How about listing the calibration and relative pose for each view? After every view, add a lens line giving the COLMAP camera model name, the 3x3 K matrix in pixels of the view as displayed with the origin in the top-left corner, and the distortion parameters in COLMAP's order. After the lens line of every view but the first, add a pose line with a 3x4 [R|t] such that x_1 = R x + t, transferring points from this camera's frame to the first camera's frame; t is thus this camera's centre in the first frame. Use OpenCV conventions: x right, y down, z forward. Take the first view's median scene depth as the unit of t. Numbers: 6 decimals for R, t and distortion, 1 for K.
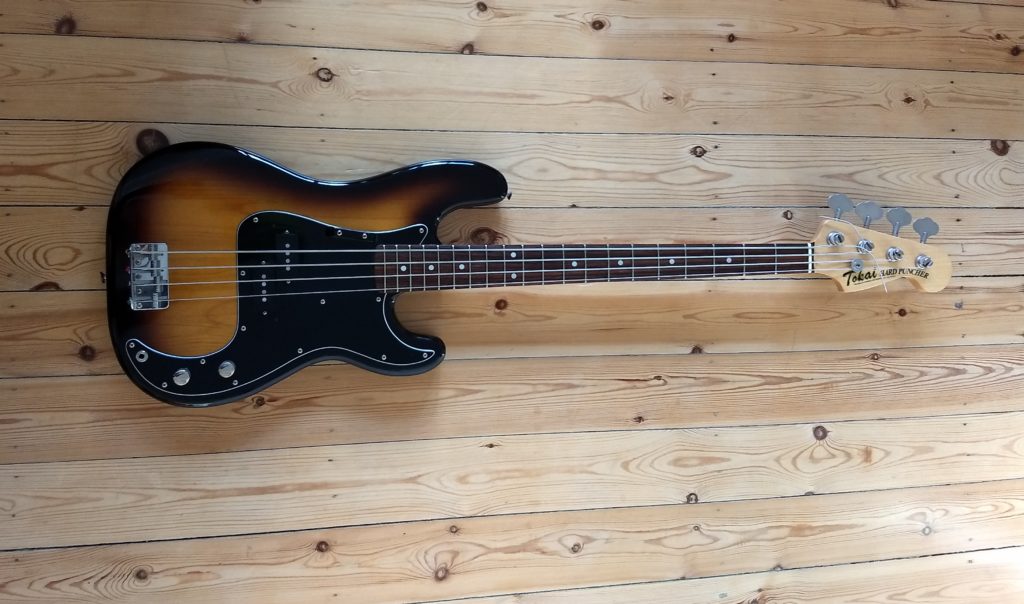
lens RADIAL K [[1021.5, 0, 512.7], [0, 1021.5, 248.8], [0, 0, 1]] dist [0.160580, -0.395037]
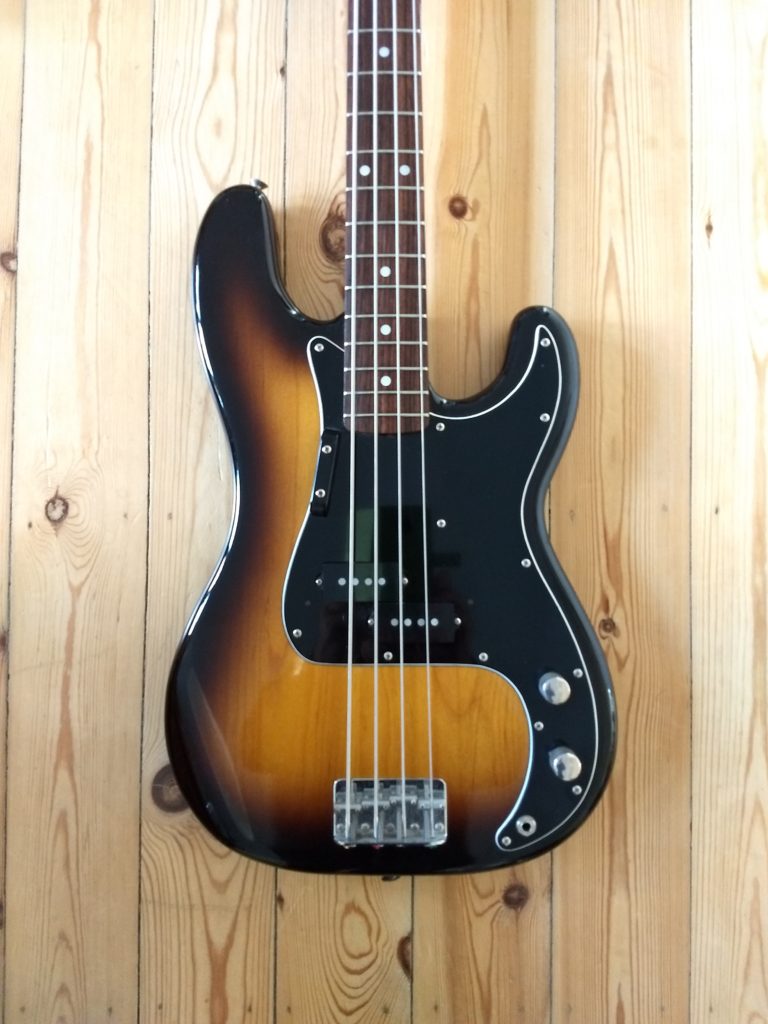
lens RADIAL K [[997.5, 0, 382.2], [0, 997.5, 529.0], [0, 0, 1]] dist [0.197497, -0.505875]
pose [[0.012884, -0.974511, -0.223970, -0.065230], [0.999706, 0.017160, -0.017156, 0.028698], [0.020562, -0.223683, 0.974445, 0.466051]]
